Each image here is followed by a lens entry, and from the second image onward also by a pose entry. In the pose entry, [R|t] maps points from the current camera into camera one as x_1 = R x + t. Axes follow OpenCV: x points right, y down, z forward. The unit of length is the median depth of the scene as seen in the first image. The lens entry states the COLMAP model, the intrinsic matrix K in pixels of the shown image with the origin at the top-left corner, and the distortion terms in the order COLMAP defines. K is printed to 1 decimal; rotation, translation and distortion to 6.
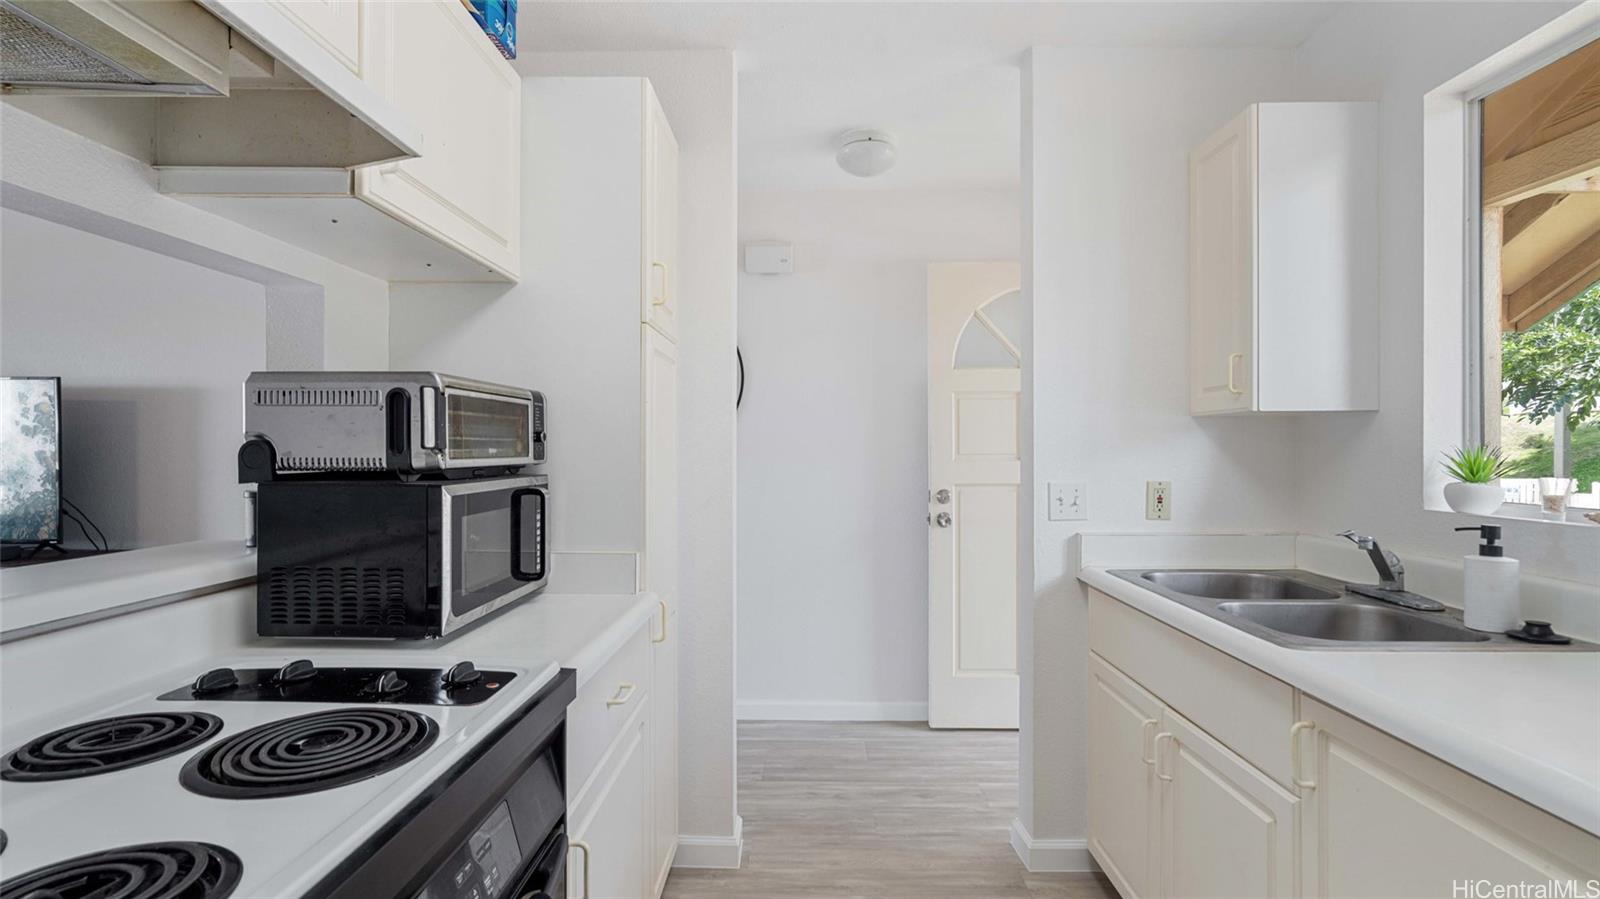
lens RADIAL K [[726.4, 0, 800.0], [0, 726.4, 449.5], [0, 0, 1]] dist [0.009871, 0.000467]
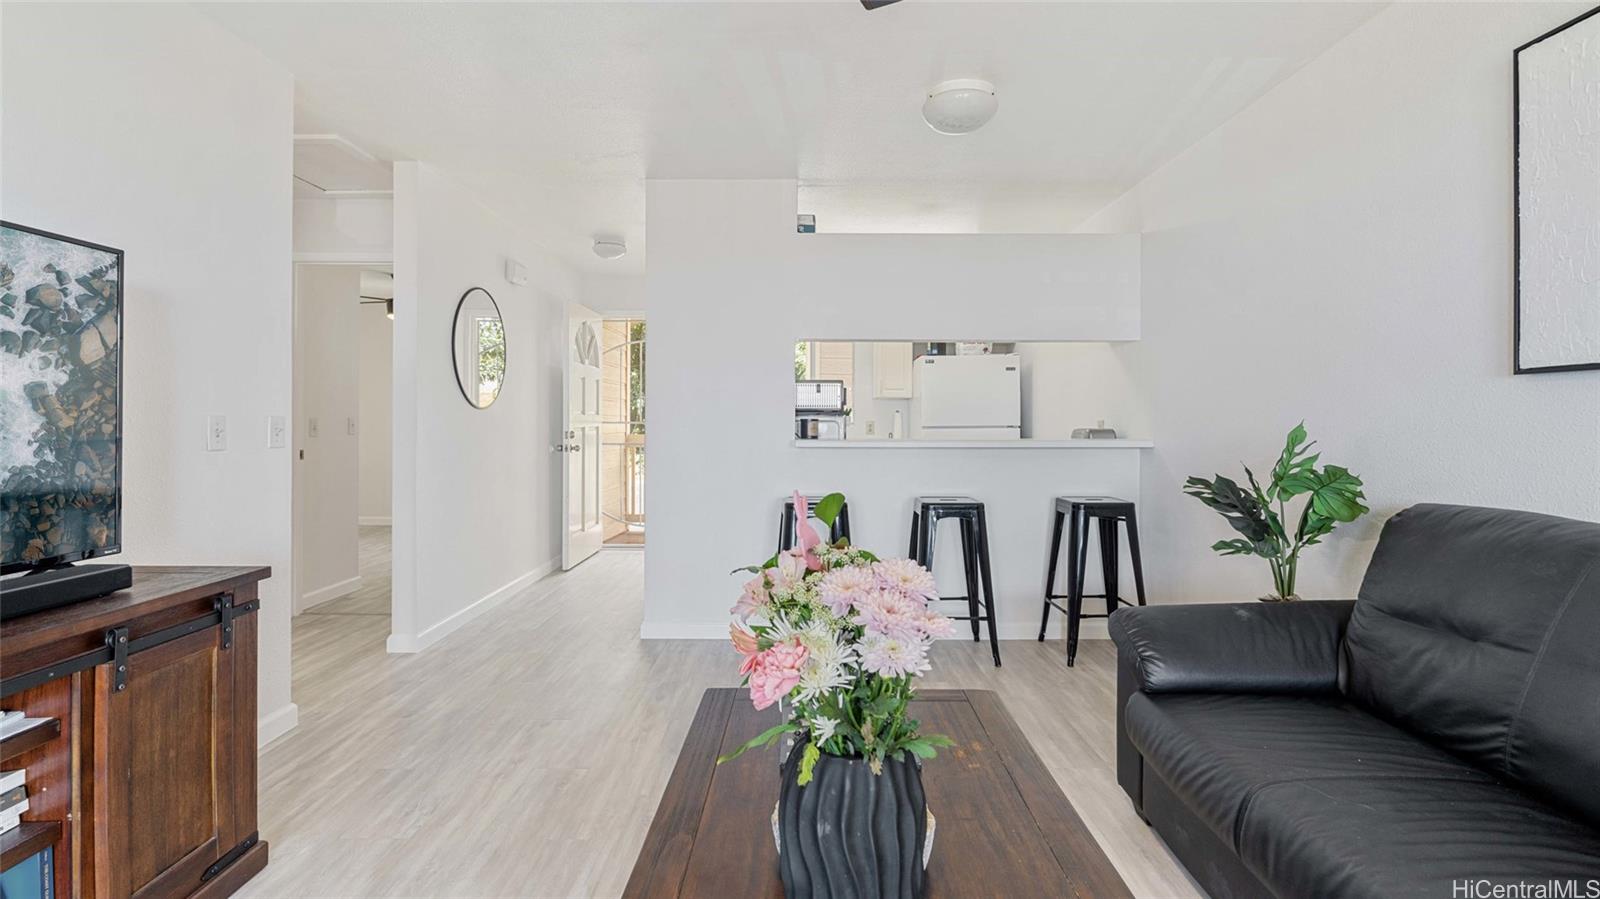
lens RADIAL K [[732.9, 0, 804.7], [0, 732.9, 431.5], [0, 0, 1]] dist [-0.002565, 0.001144]
pose [[0.049889, -0.017576, 0.998600, -1.540384], [-0.015014, 0.999719, 0.018346, 0.016841], [-0.998642, -0.015908, 0.049611, 0.369220]]
